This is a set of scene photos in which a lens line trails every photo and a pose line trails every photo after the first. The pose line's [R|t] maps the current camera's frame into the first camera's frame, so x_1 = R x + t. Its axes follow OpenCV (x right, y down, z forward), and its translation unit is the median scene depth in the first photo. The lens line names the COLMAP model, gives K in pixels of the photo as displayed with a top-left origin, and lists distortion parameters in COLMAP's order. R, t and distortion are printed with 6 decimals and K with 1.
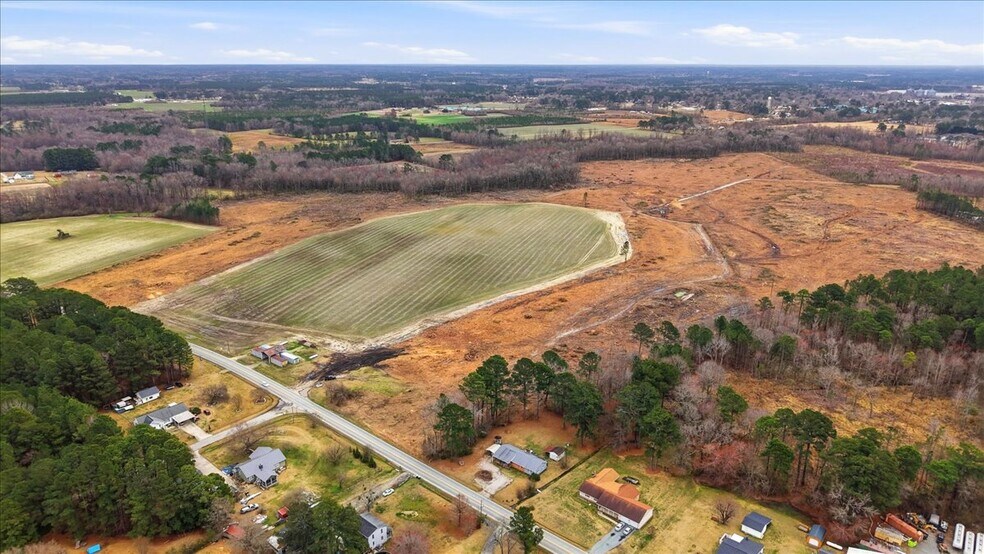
lens RADIAL K [[659.3, 0, 492.0], [0, 659.3, 277.0], [0, 0, 1]] dist [0.036100, -0.050033]
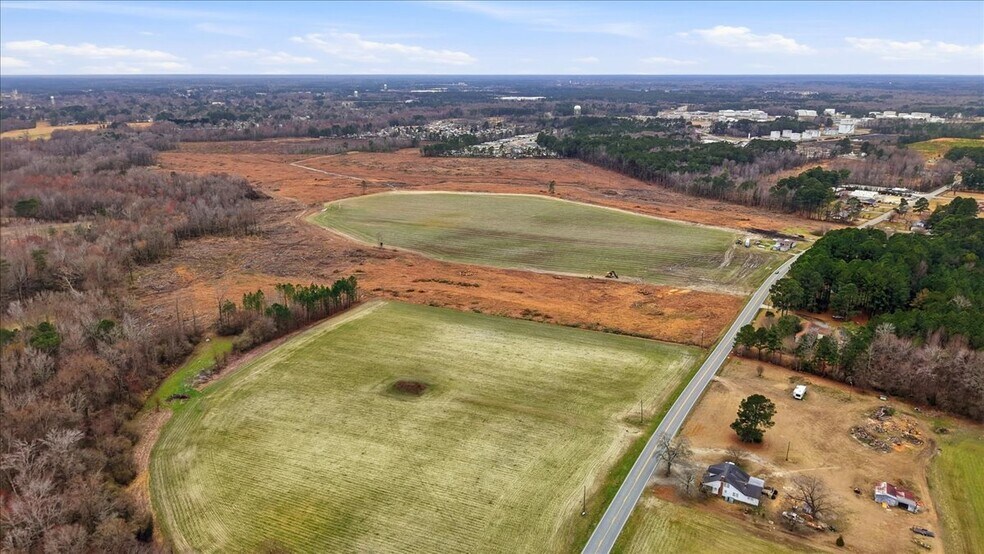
lens RADIAL K [[657.7, 0, 492.0], [0, 657.7, 277.0], [0, 0, 1]] dist [0.065619, -0.112259]
pose [[0.078606, -0.298606, 0.951134, -1.089333], [0.311084, 0.913792, 0.261173, -0.245927], [-0.947126, 0.275353, 0.164721, 0.835404]]
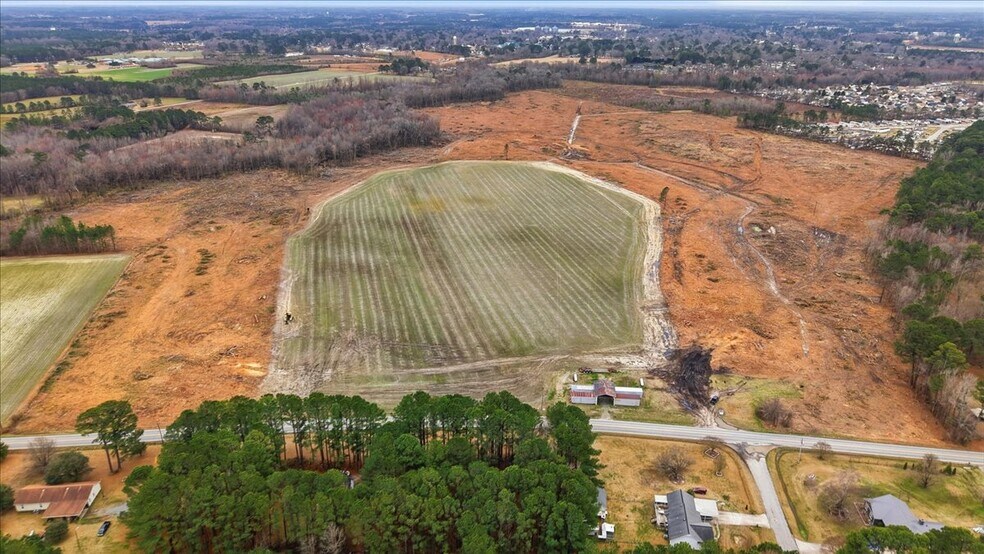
lens RADIAL K [[659.3, 0, 492.0], [0, 659.3, 277.0], [0, 0, 1]] dist [0.036100, -0.050033]
pose [[0.841502, -0.207622, 0.498766, -0.472348], [0.167340, 0.977972, 0.124771, -0.078918], [-0.513685, -0.021532, 0.857709, 0.249056]]
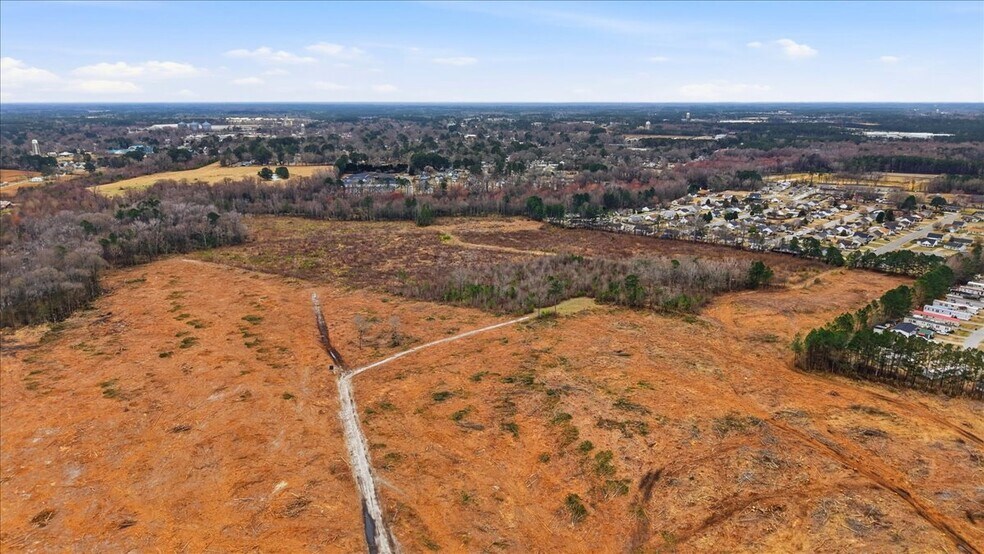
lens RADIAL K [[659.3, 0, 492.0], [0, 659.3, 277.0], [0, 0, 1]] dist [0.036100, -0.050033]
pose [[0.489030, -0.228693, 0.841753, 0.235267], [0.272822, 0.956703, 0.101424, -0.323729], [-0.828503, 0.180049, 0.530250, 1.149684]]
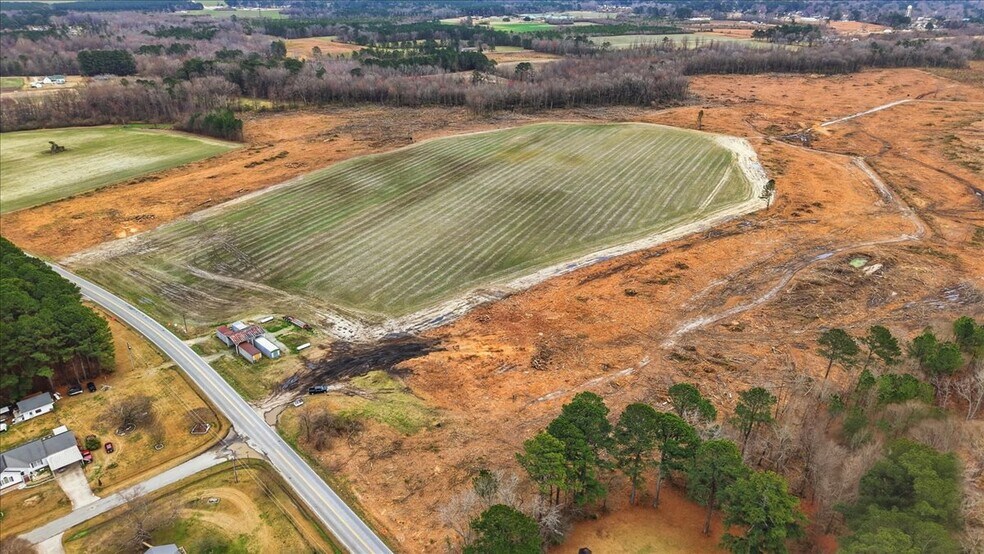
lens RADIAL K [[659.3, 0, 492.0], [0, 659.3, 277.0], [0, 0, 1]] dist [0.036100, -0.050033]
pose [[0.992823, 0.048897, -0.109142, -0.008493], [-0.036231, 0.992686, 0.115157, -0.018878], [0.113974, -0.110376, 0.987333, 0.226024]]
